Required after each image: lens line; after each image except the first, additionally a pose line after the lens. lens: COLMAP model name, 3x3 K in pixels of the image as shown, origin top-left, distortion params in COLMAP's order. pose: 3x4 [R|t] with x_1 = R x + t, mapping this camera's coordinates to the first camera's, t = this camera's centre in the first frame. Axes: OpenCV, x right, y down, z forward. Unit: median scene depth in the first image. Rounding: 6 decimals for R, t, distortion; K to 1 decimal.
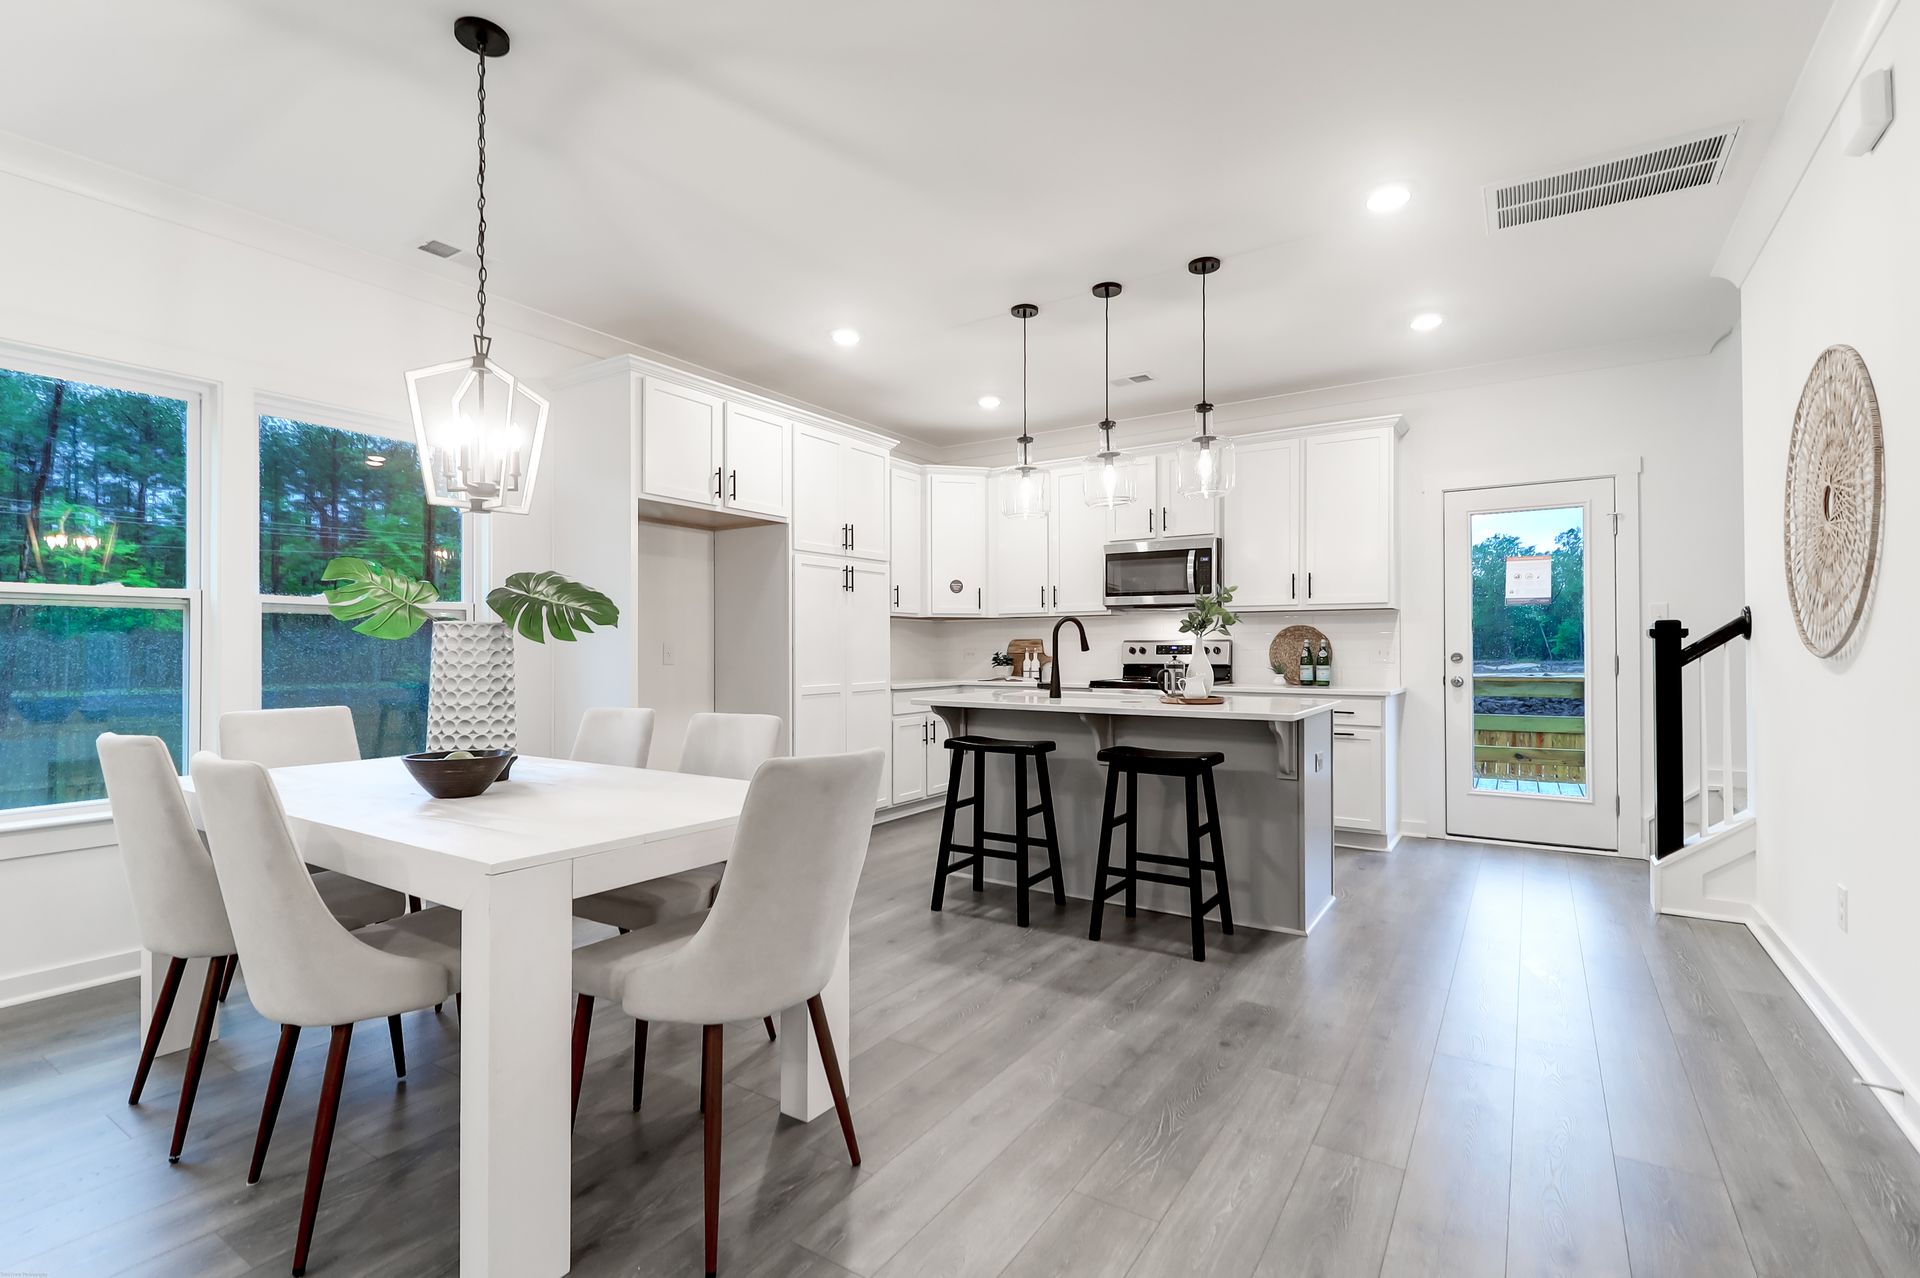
lens RADIAL K [[881.0, 0, 949.2], [0, 881.0, 642.7], [0, 0, 1]] dist [0.009218, -0.009545]
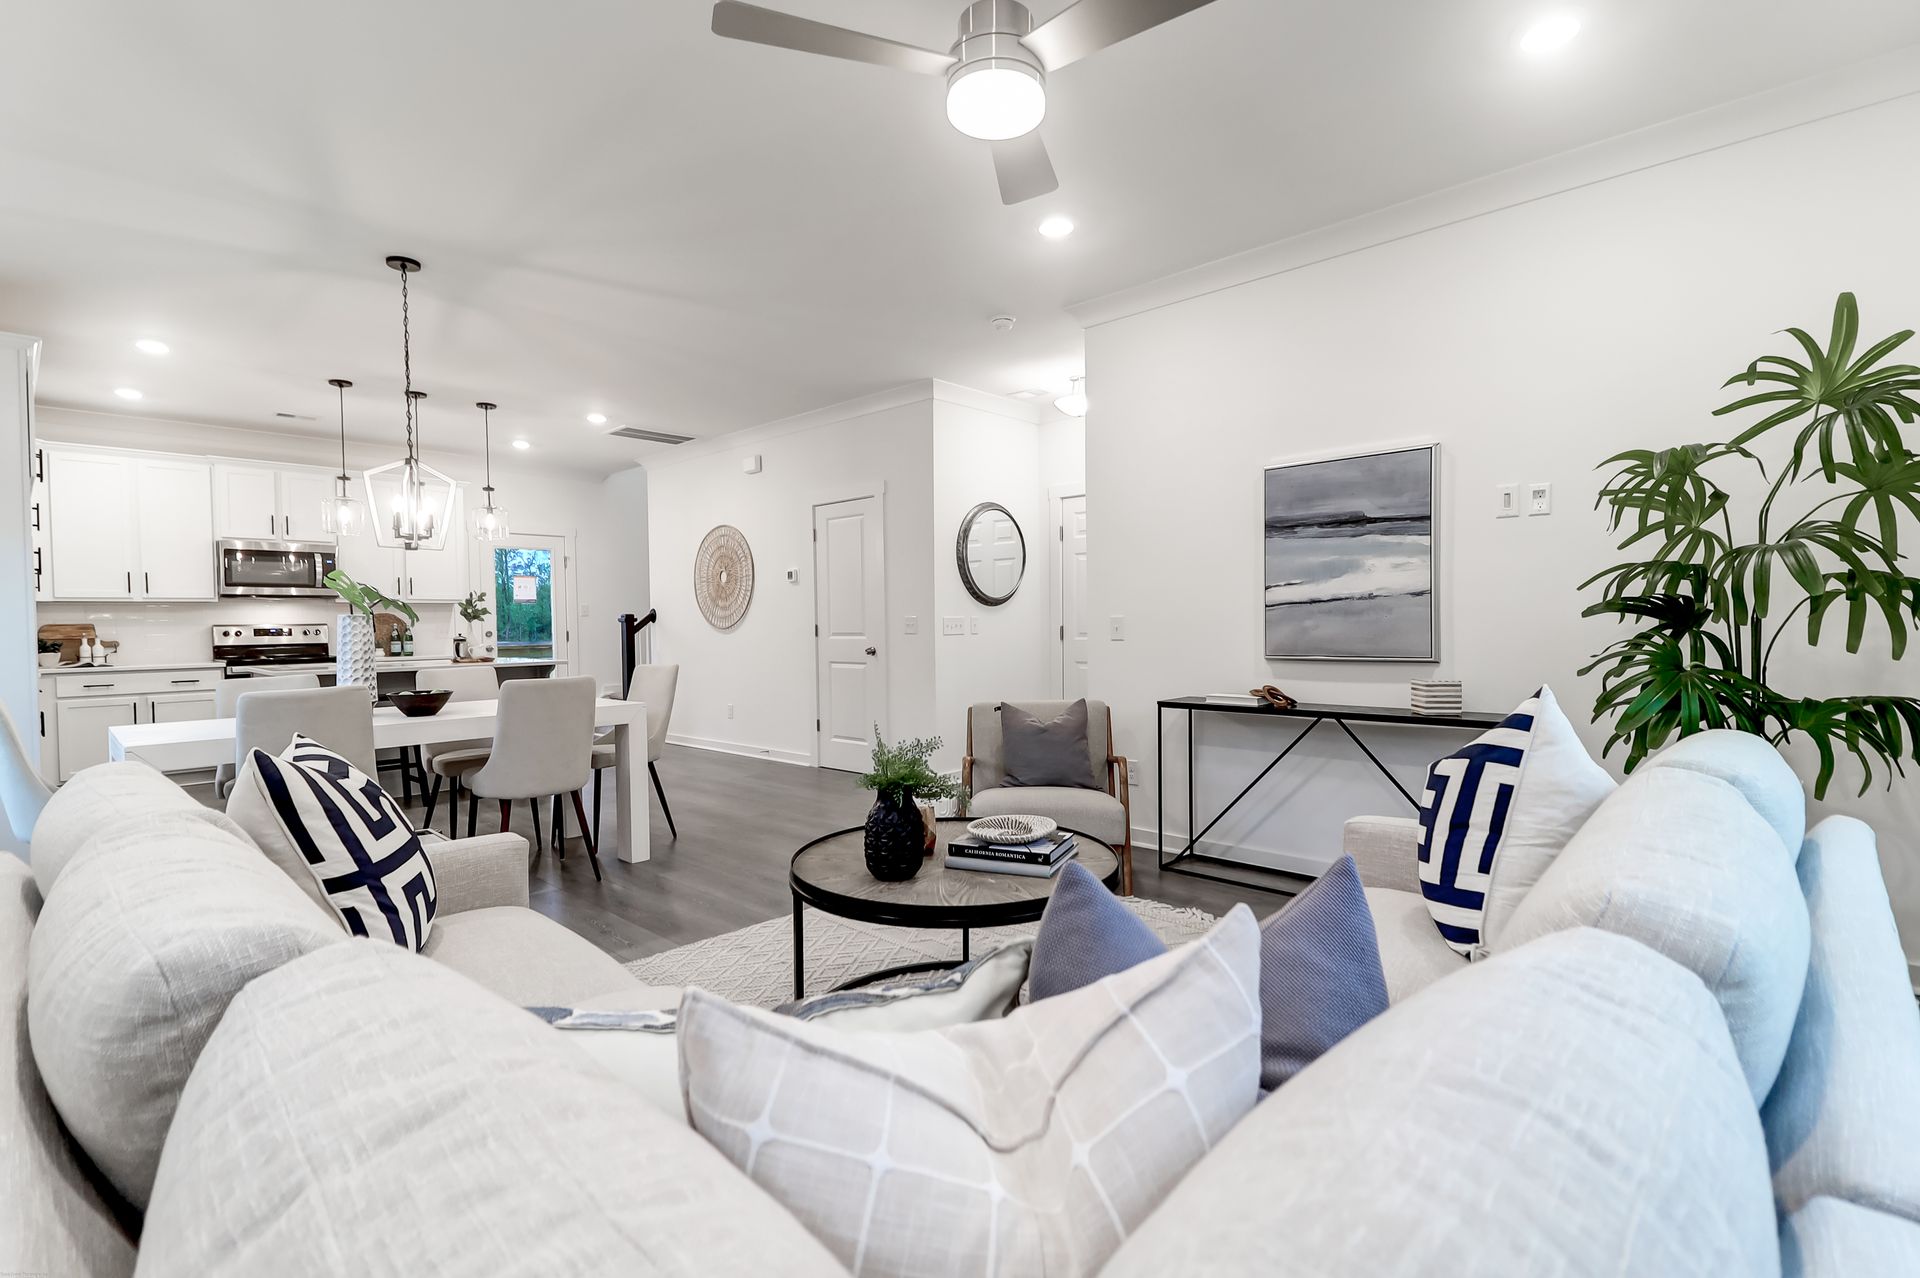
lens RADIAL K [[881.0, 0, 965.6], [0, 881.0, 640.8], [0, 0, 1]] dist [0.009218, -0.009545]
pose [[0.153102, -0.022857, 0.987946, -0.967341], [0.005588, 0.999737, 0.022264, -0.002484], [-0.988195, 0.002112, 0.153190, -0.138135]]
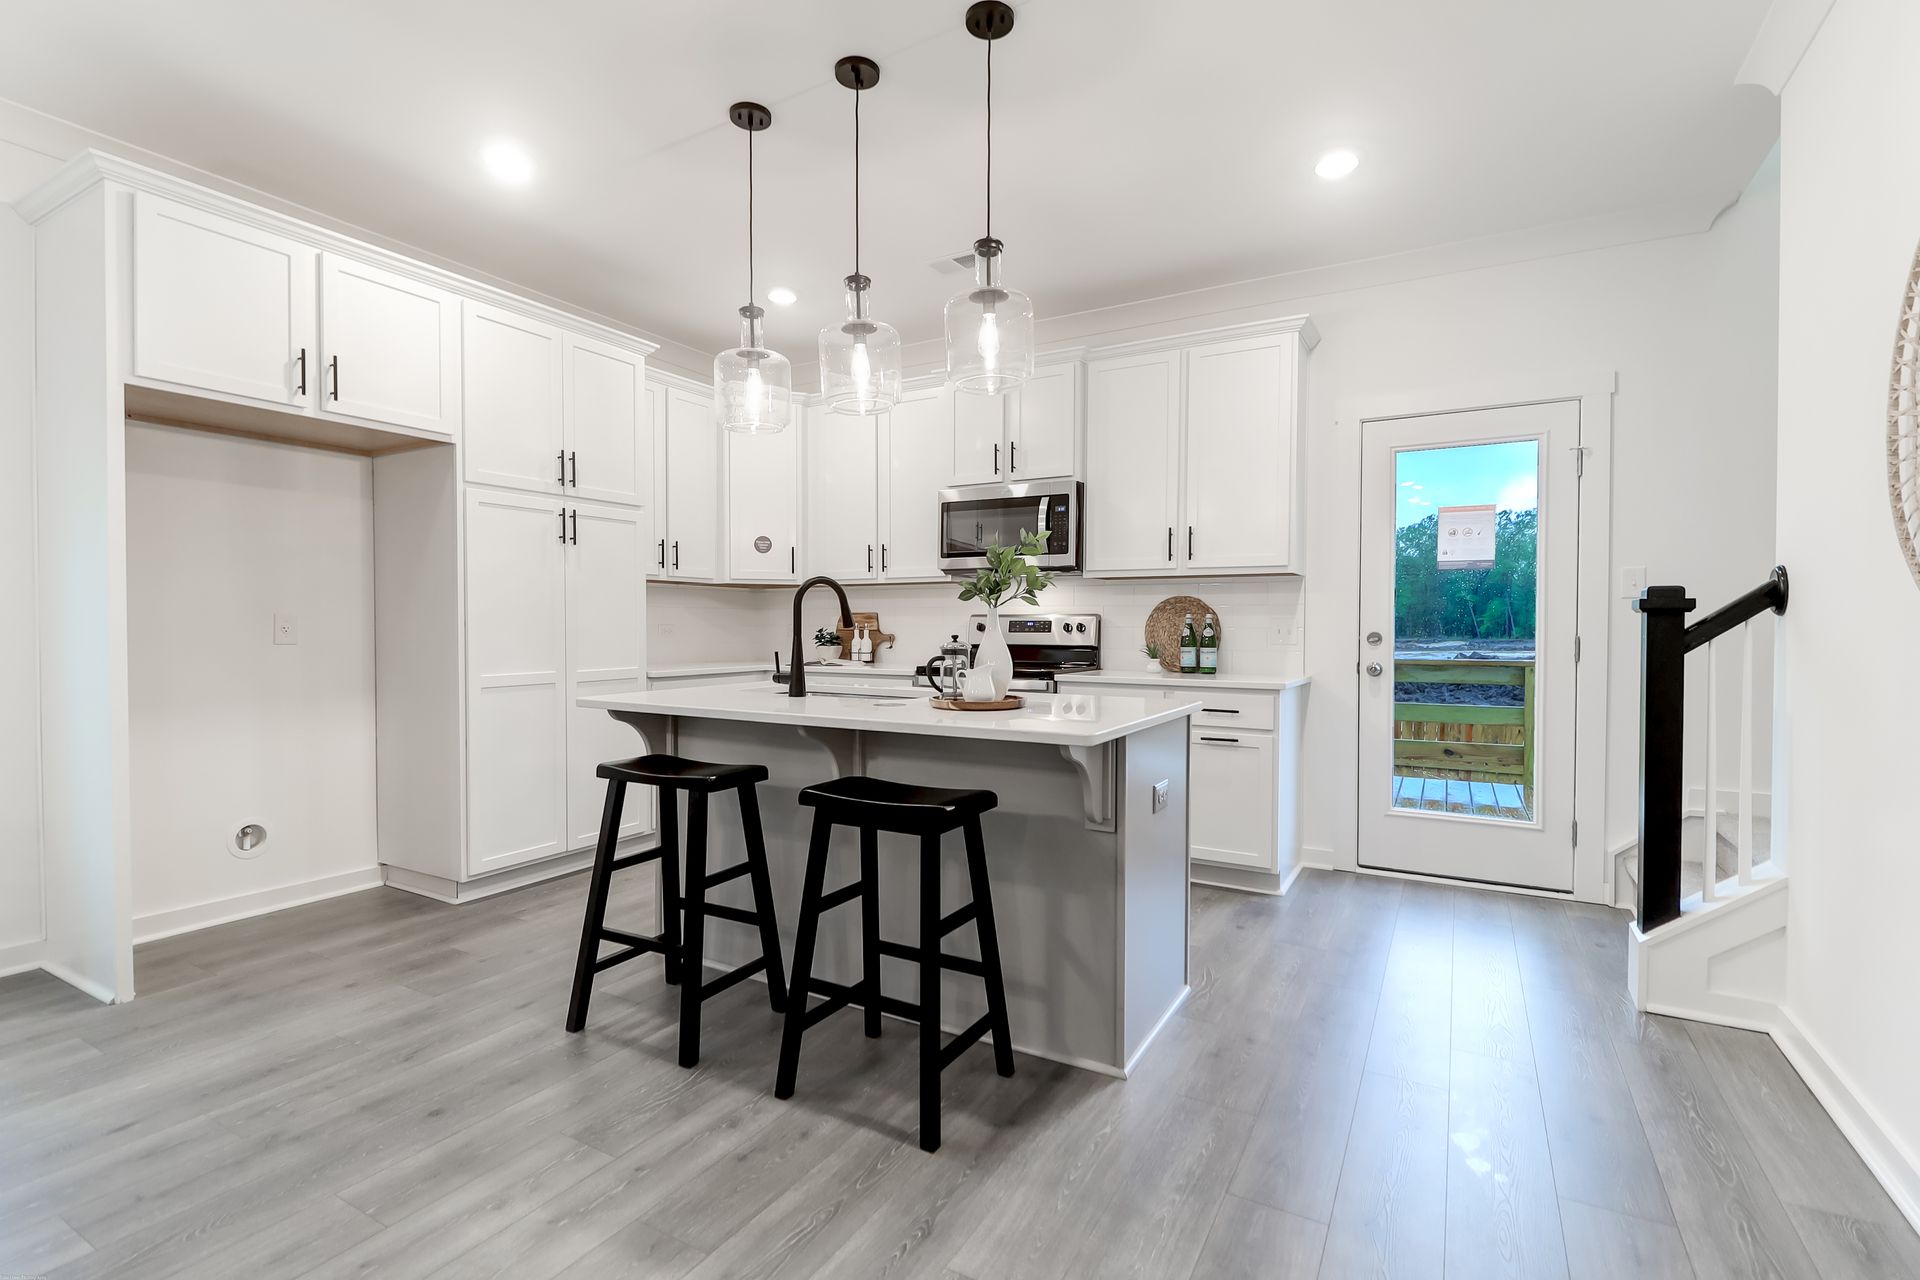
lens RADIAL K [[881.0, 0, 953.9], [0, 881.0, 641.4], [0, 0, 1]] dist [0.009218, -0.009545]
pose [[0.998051, 0.003426, 0.062302, 0.170544], [-0.005024, 0.999662, 0.025508, 0.002030], [-0.062193, -0.025772, 0.997731, 0.270461]]
